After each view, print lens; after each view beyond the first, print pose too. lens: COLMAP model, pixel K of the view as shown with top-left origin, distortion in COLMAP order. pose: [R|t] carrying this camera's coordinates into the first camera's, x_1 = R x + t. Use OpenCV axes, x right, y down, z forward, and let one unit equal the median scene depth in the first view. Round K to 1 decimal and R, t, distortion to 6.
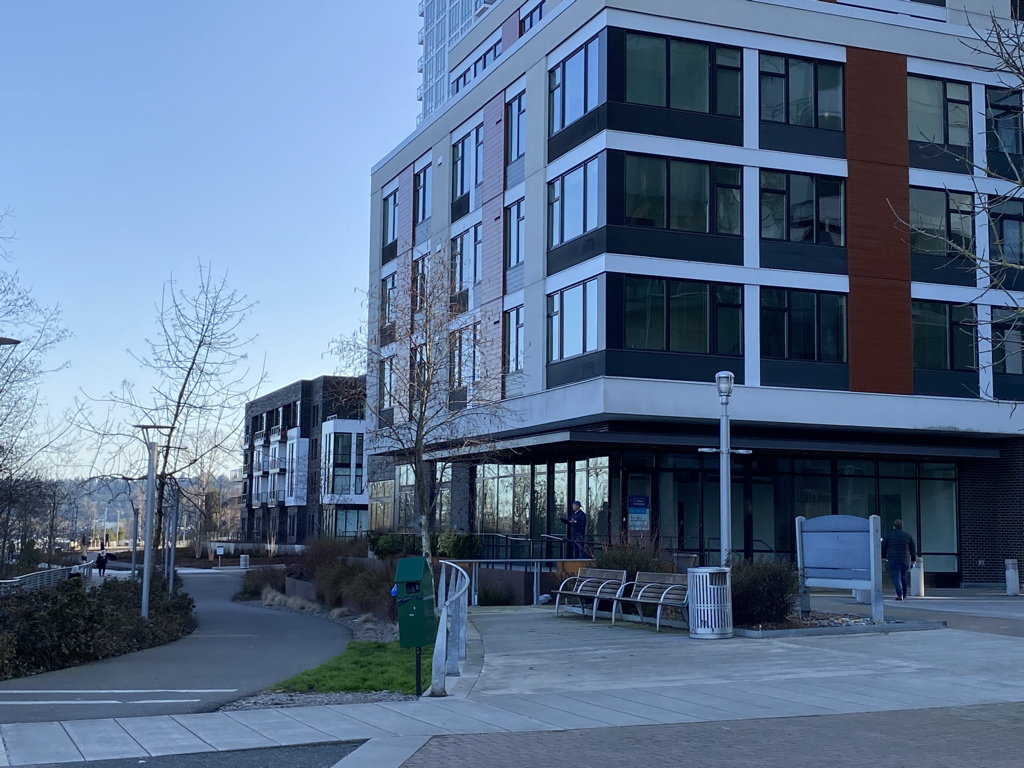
lens RADIAL K [[1386.8, 0, 512.0], [0, 1386.8, 384.0], [0, 0, 1]] dist [0.114906, 0.003694]
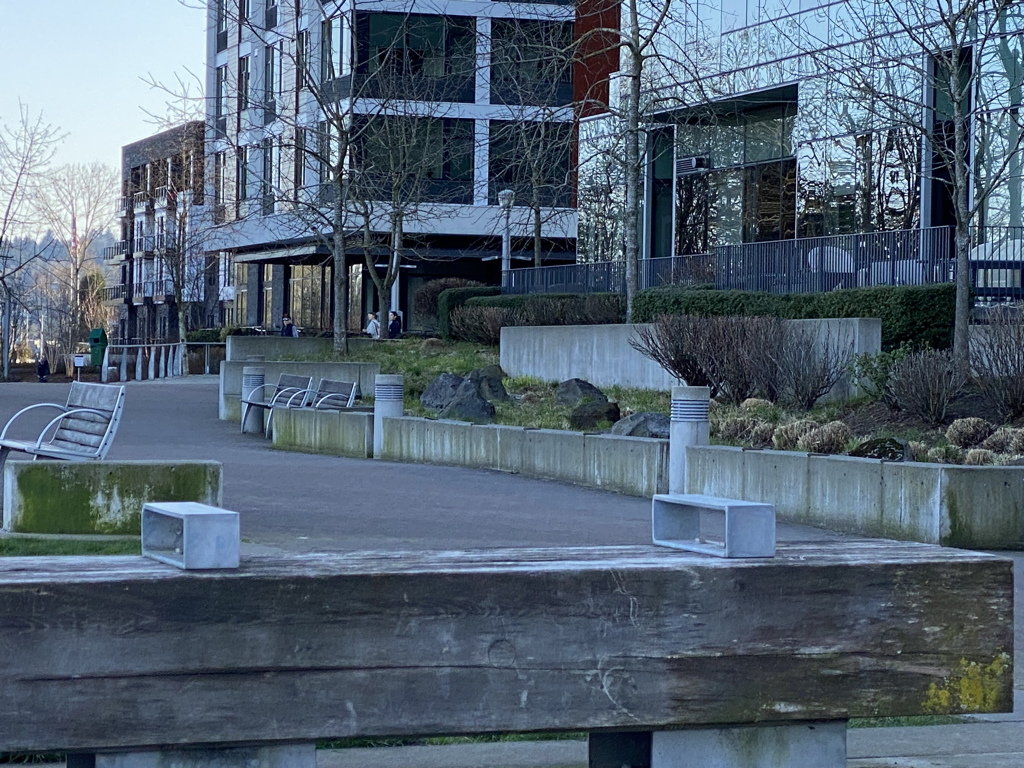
lens RADIAL K [[2986.8, 0, 512.0], [0, 2986.8, 384.0], [0, 0, 1]] dist [0.045744, 0.295844]
pose [[0.996866, 0.004341, -0.078988, 0.143208], [0.004843, 0.993270, 0.115720, -0.050980], [0.078958, -0.115740, 0.990136, -0.548383]]
